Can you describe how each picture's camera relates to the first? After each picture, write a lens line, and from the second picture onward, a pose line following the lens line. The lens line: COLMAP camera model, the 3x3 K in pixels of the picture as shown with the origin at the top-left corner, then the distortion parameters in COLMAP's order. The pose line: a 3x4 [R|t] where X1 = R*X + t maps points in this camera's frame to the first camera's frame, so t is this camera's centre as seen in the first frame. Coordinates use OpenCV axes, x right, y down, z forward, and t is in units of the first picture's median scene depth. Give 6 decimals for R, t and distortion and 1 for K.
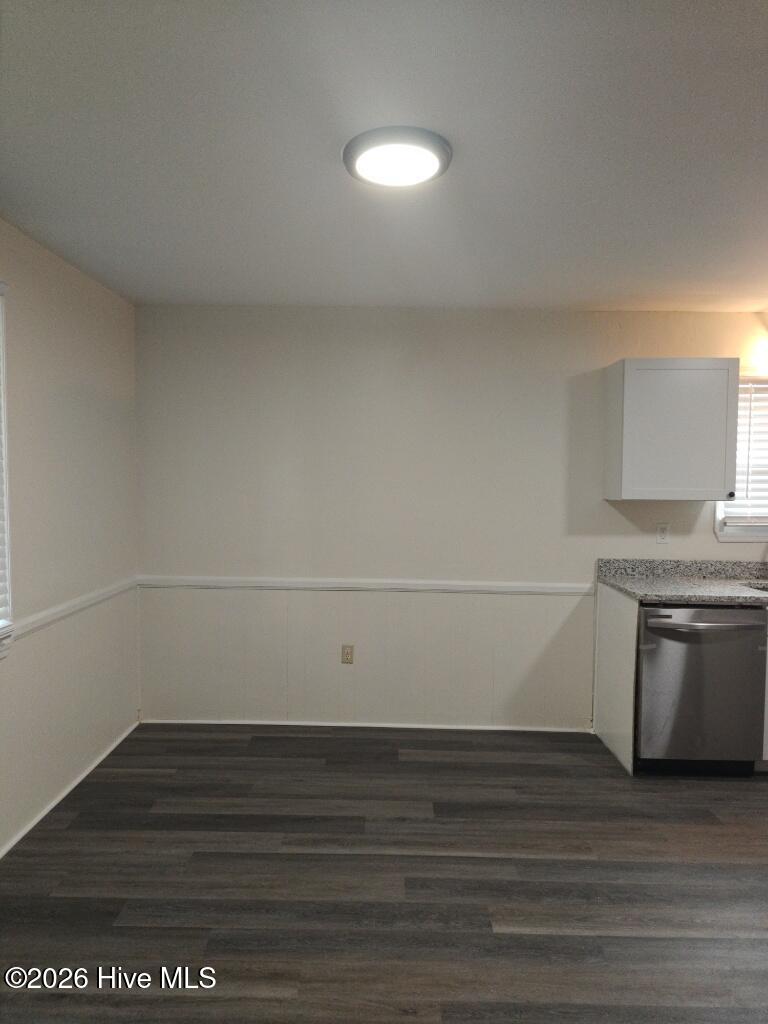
lens RADIAL K [[690.6, 0, 385.4], [0, 690.6, 511.4], [0, 0, 1]] dist [0.009606, 0.002690]
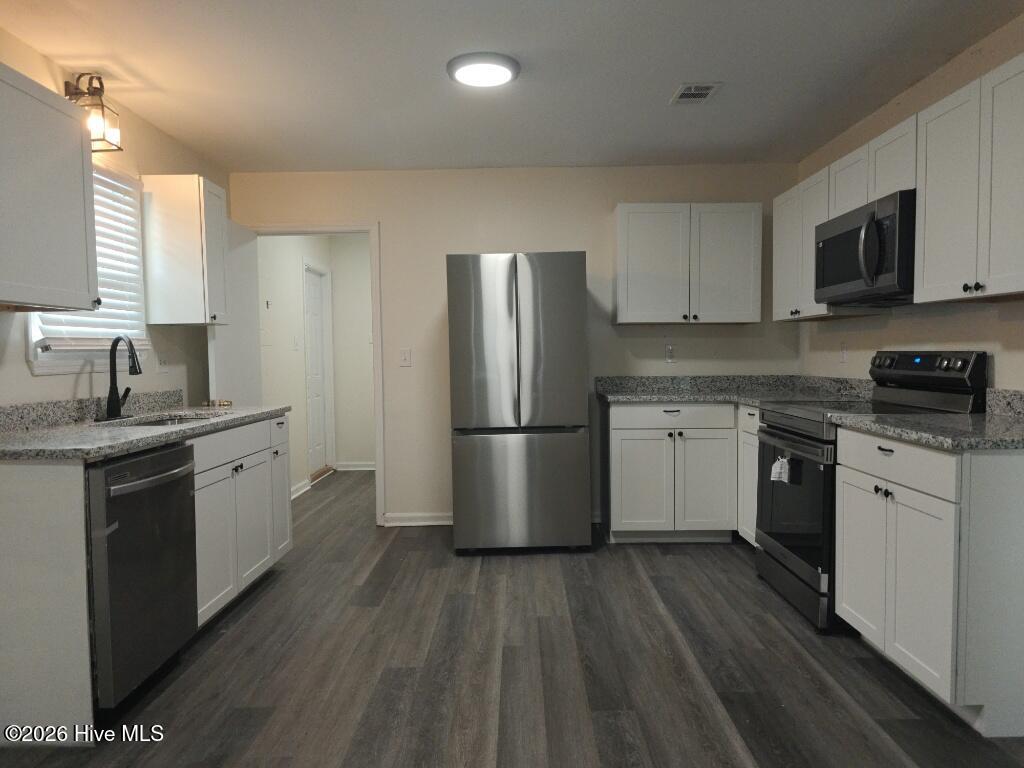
lens RADIAL K [[690.6, 0, 513.8], [0, 690.6, 387.7], [0, 0, 1]] dist [0.009606, 0.002690]
pose [[-0.030965, -0.057393, 0.997871, -0.218843], [0.058869, 0.996512, 0.059142, 0.044381], [-0.997785, 0.060575, -0.027478, 0.553971]]
